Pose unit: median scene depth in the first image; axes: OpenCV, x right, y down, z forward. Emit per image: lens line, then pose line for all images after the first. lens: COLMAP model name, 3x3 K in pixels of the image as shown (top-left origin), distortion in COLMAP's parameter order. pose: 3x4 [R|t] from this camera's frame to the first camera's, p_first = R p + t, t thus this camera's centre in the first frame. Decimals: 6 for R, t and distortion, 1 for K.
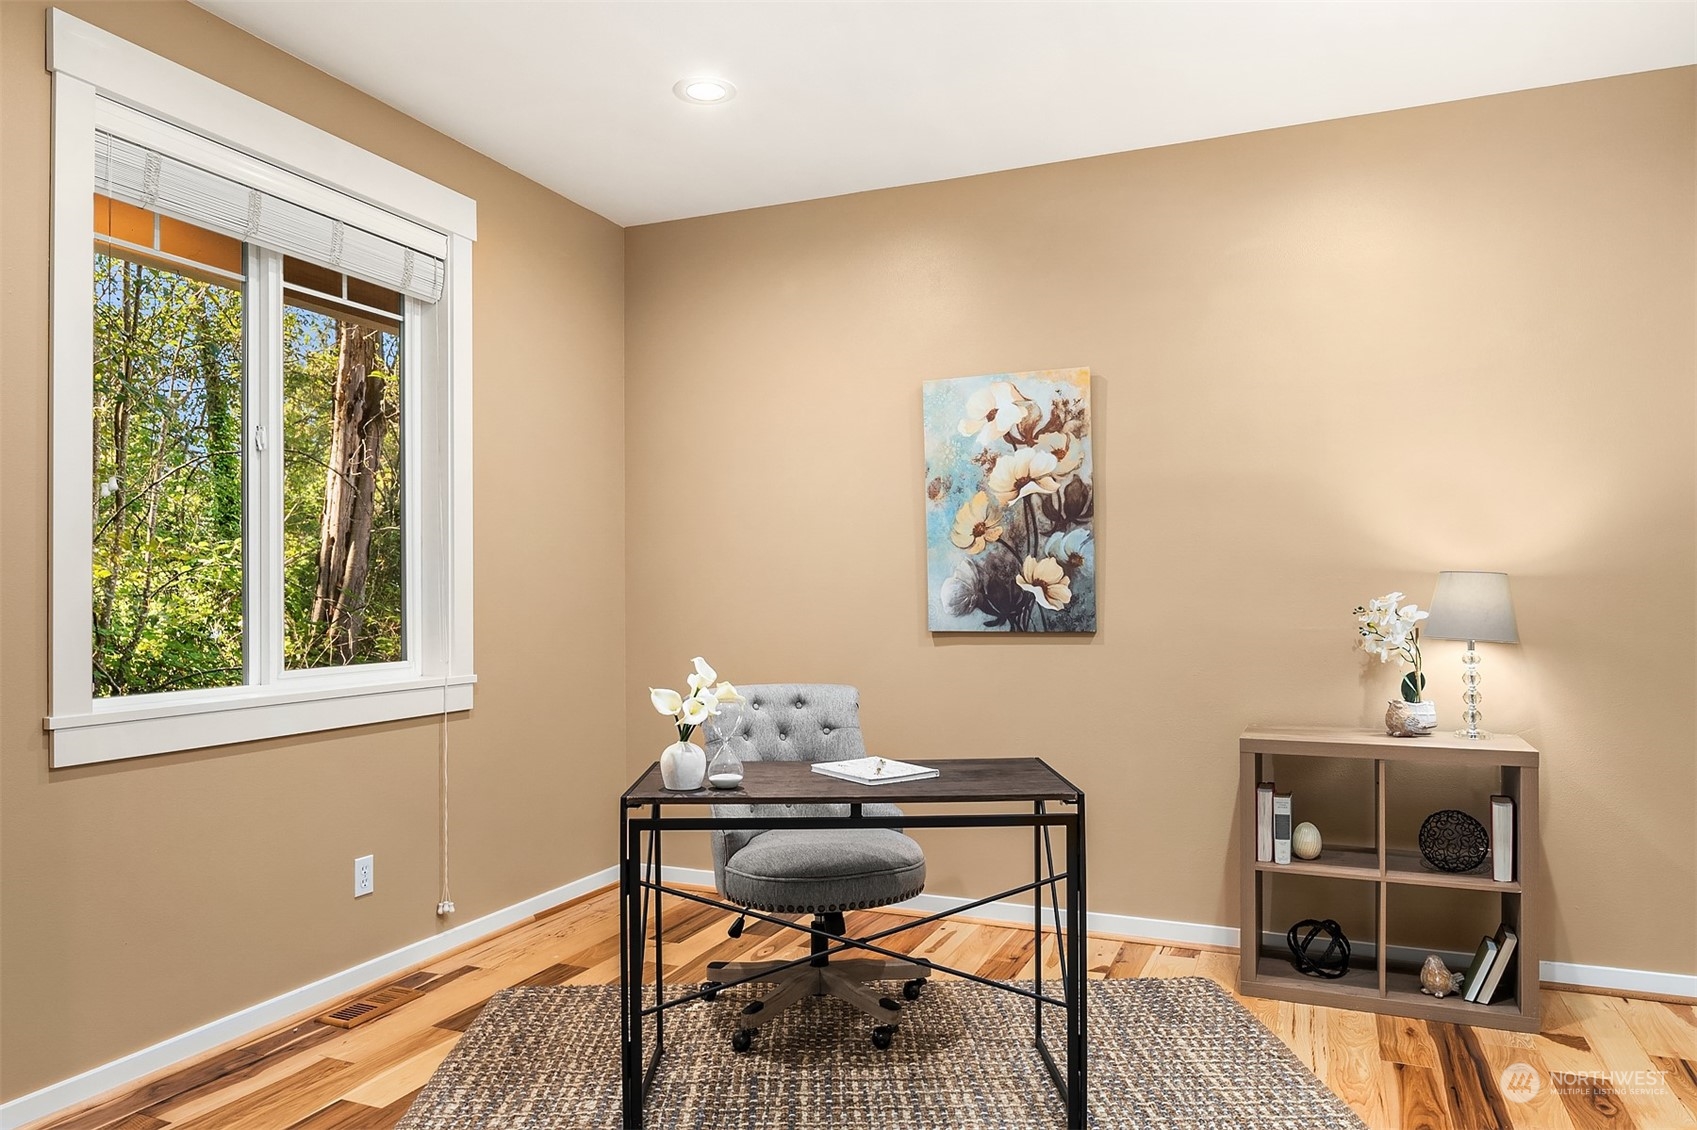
lens RADIAL K [[1105.2, 0, 856.6], [0, 1105.2, 577.8], [0, 0, 1]] dist [0.003615, 0.000882]
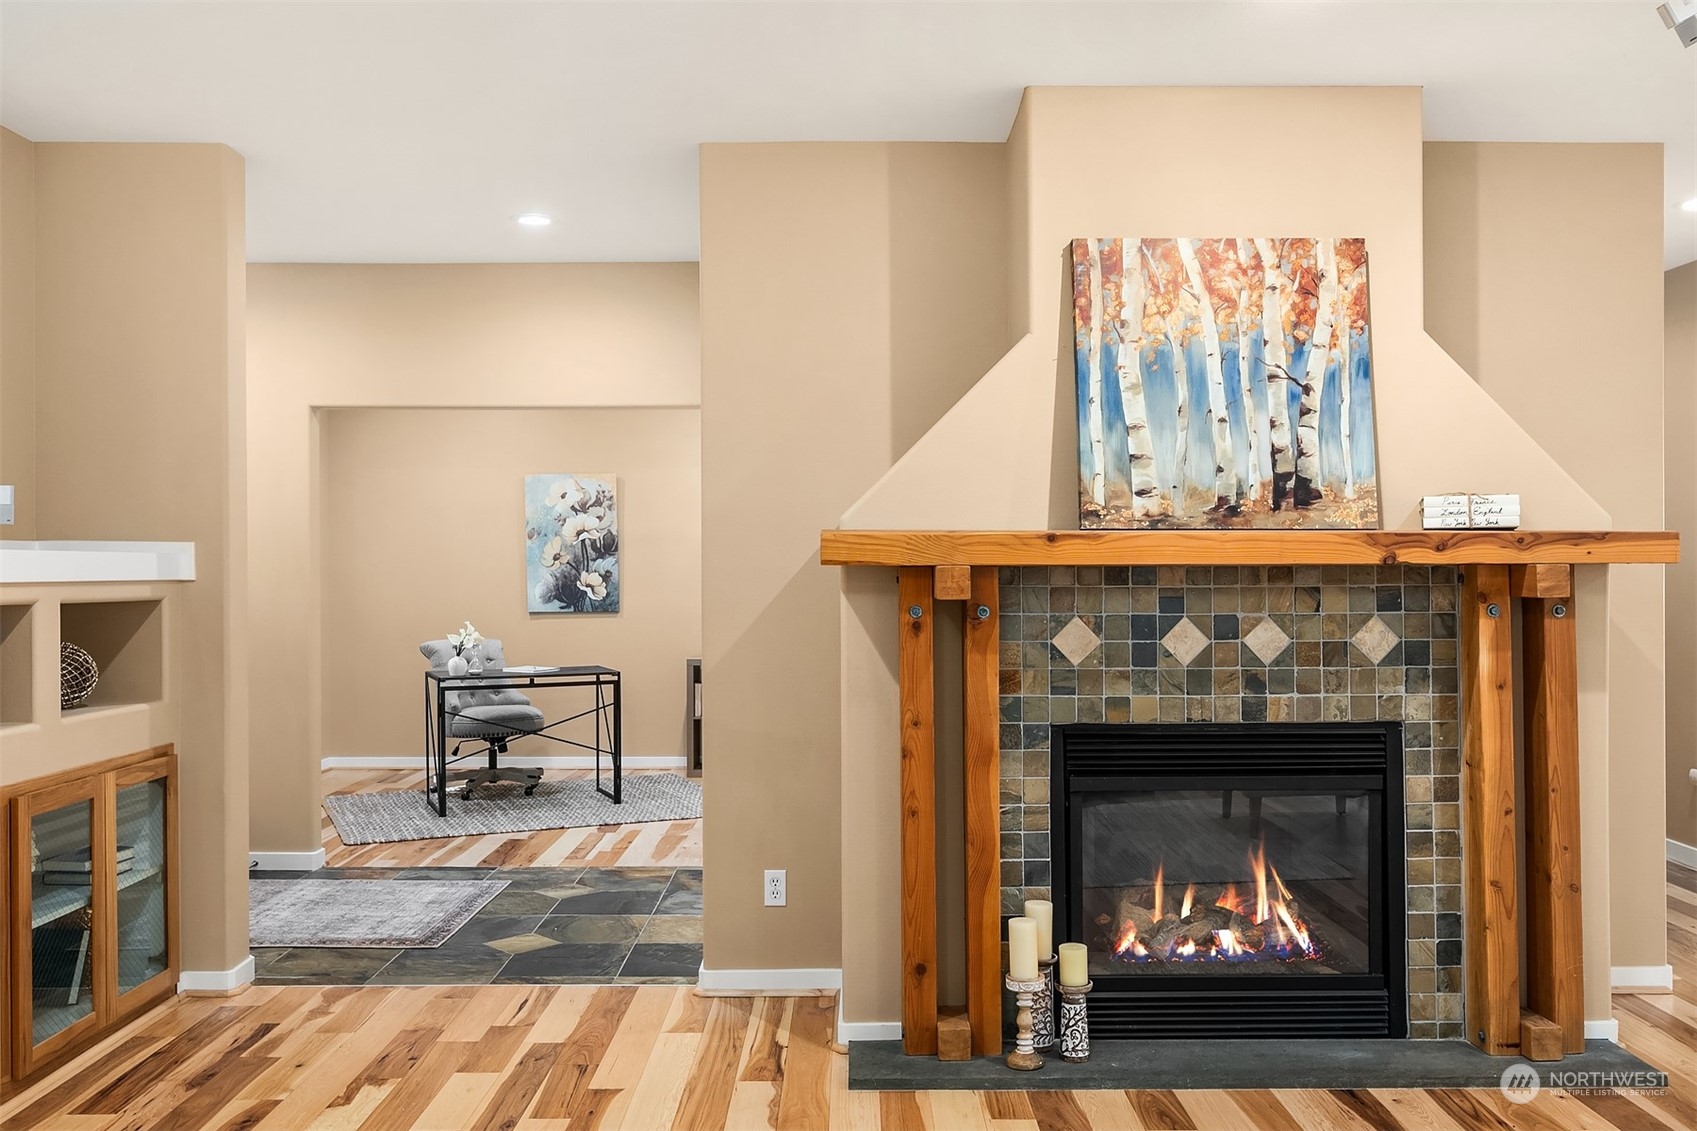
lens RADIAL K [[1404.3, 0, 852.4], [0, 1404.3, 556.7], [0, 0, 1]] dist [-0.007575, -0.011181]
pose [[0.925721, 0.004319, 0.378182, -0.328745], [-0.000285, 0.999942, -0.010722, -0.019378], [-0.378207, 0.009818, 0.925669, -1.403710]]
